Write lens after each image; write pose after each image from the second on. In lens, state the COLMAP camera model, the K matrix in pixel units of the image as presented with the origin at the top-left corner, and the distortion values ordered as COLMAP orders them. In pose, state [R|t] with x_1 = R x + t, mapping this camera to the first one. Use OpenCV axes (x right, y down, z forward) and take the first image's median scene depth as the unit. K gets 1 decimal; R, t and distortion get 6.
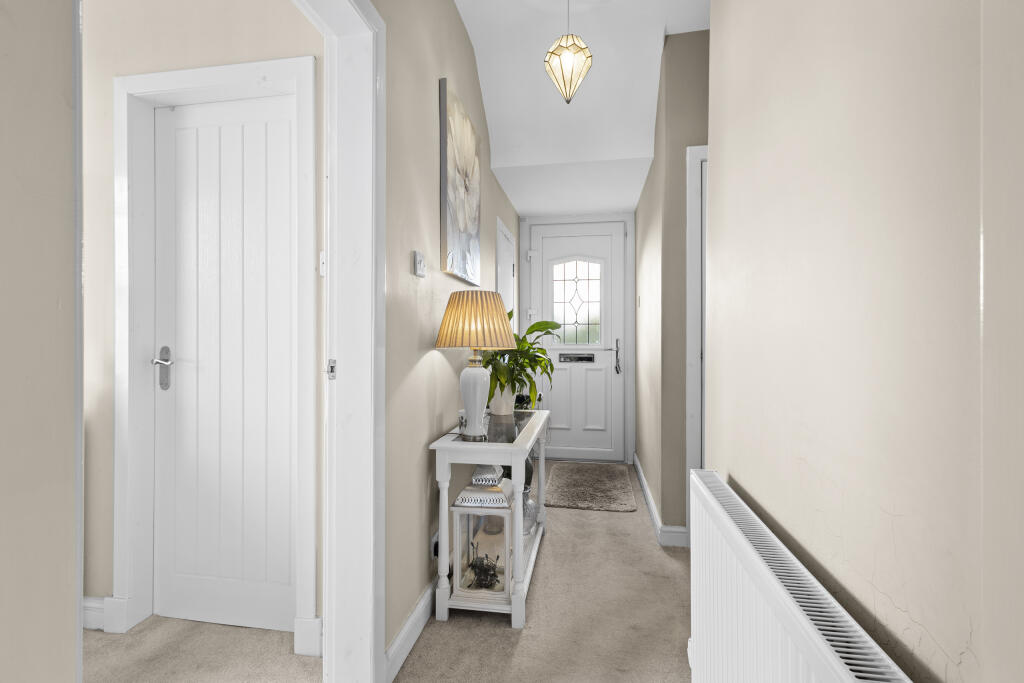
lens RADIAL K [[479.4, 0, 512.0], [0, 479.4, 341.5], [0, 0, 1]] dist [0.012422, -0.000436]
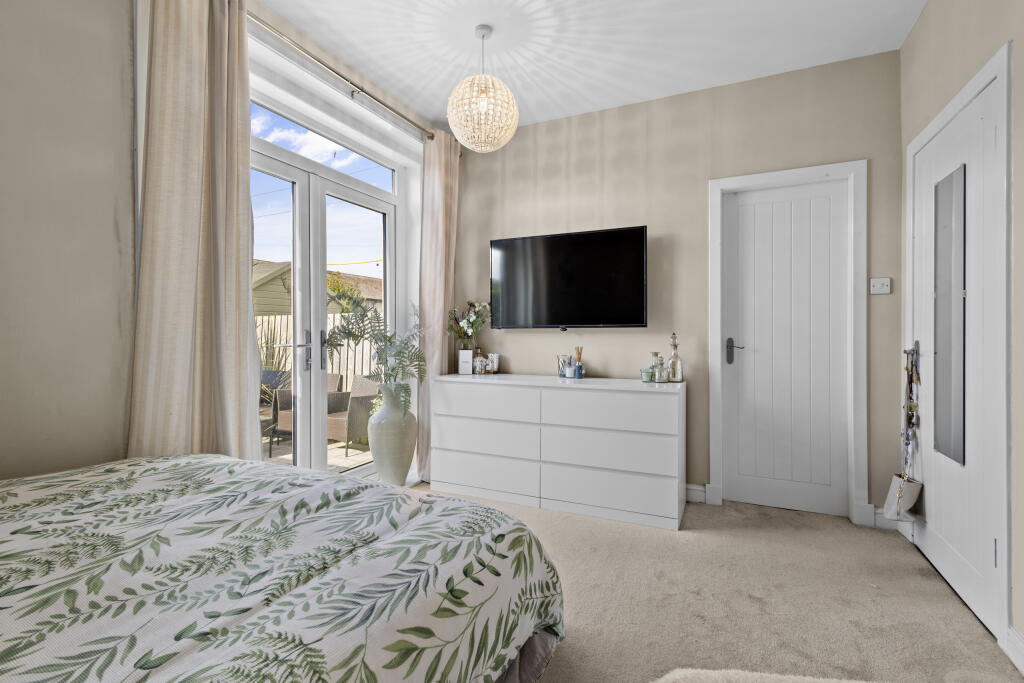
lens RADIAL K [[479.4, 0, 512.0], [0, 479.4, 341.5], [0, 0, 1]] dist [0.012422, -0.000436]
pose [[0.967415, 0.000644, -0.253194, -1.055426], [0.002500, 0.999924, 0.012096, -0.001355], [0.253182, -0.012335, 0.967340, -0.807544]]
